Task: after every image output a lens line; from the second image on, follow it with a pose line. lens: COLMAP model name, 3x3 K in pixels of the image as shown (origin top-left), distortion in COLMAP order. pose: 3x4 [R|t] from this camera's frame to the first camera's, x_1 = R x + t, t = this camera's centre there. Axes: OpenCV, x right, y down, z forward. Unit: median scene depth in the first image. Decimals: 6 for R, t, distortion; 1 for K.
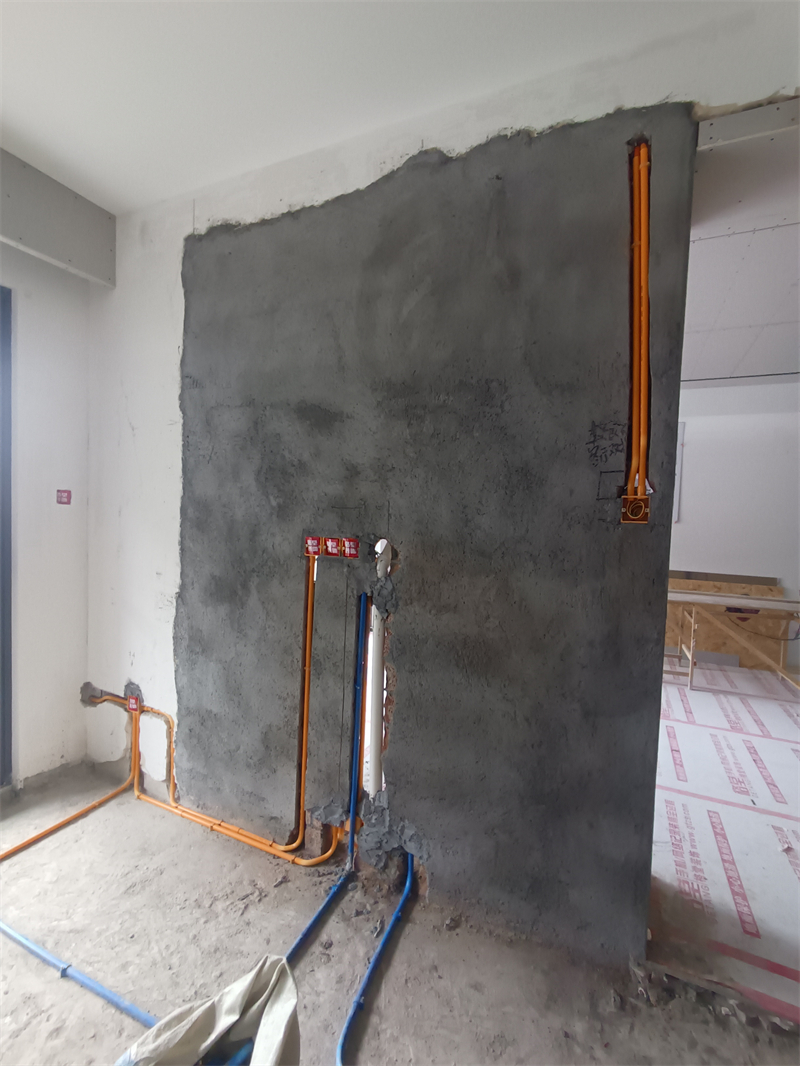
lens RADIAL K [[490.6, 0, 405.5], [0, 490.6, 538.1], [0, 0, 1]] dist [-0.007635, 0.004673]
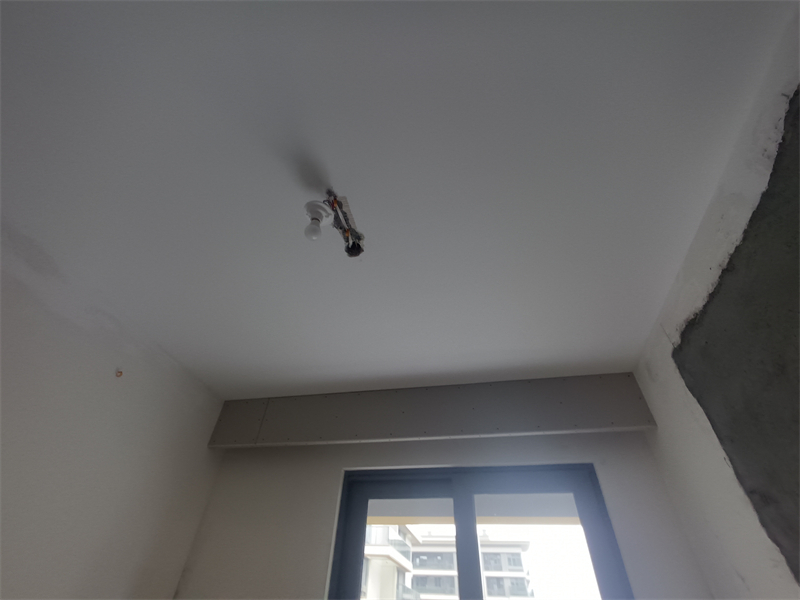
lens RADIAL K [[368.2, 0, 398.3], [0, 368.2, 301.6], [0, 0, 1]] dist [-0.007635, 0.004673]
pose [[0.208062, -0.678964, -0.704073, 0.082816], [-0.079590, 0.705686, -0.704040, -0.088462], [0.974872, 0.202521, 0.092788, 0.350060]]
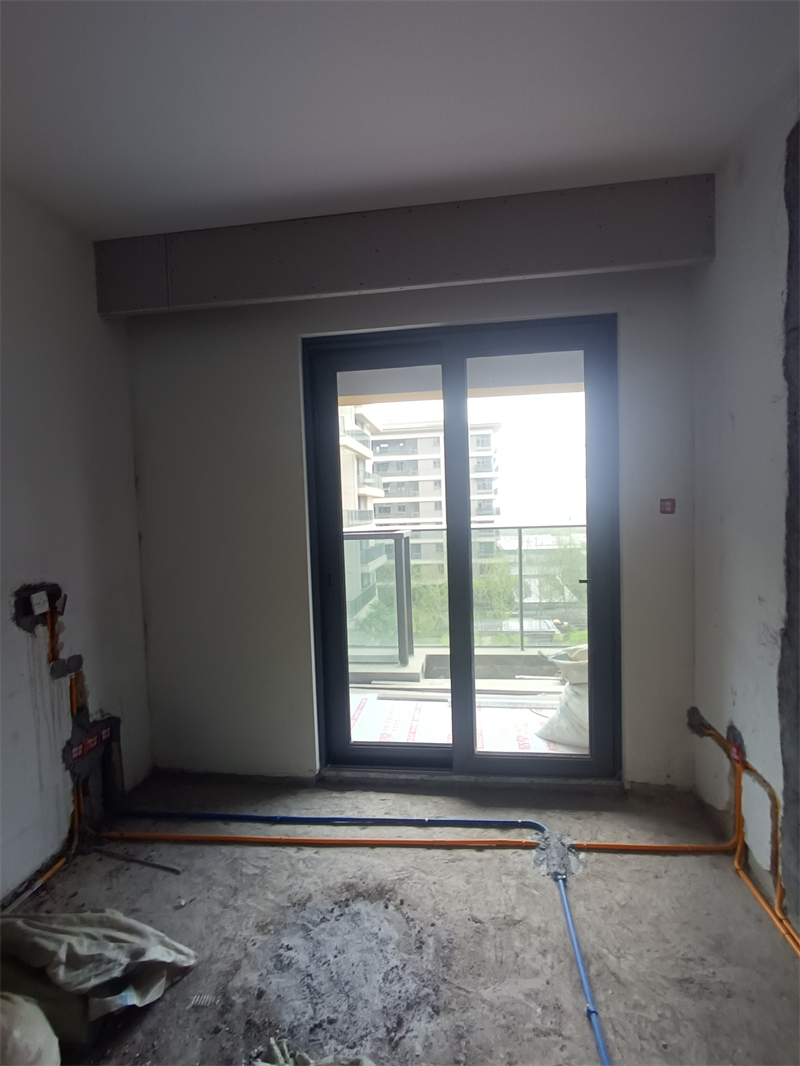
lens RADIAL K [[490.6, 0, 407.2], [0, 490.6, 538.5], [0, 0, 1]] dist [-0.007635, 0.004673]
pose [[0.298168, 0.005127, -0.954500, 0.076028], [0.001993, 0.999980, 0.005994, -0.034278], [0.954511, -0.003690, 0.298152, 0.284322]]
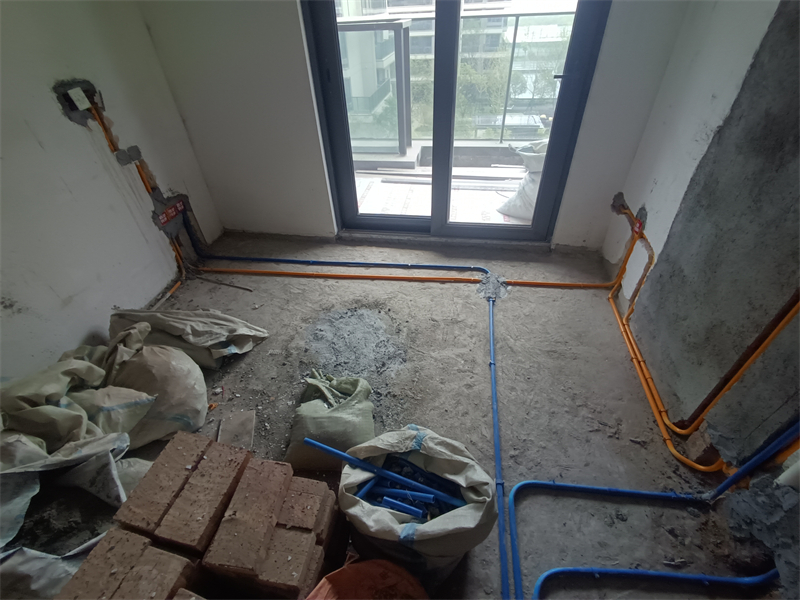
lens RADIAL K [[368.2, 0, 398.5], [0, 368.2, 303.9], [0, 0, 1]] dist [-0.007635, 0.004673]
pose [[0.252283, 0.581233, -0.773642, 0.058365], [0.007378, 0.798324, 0.602182, -0.030735], [0.967625, -0.157629, 0.197115, 0.357337]]
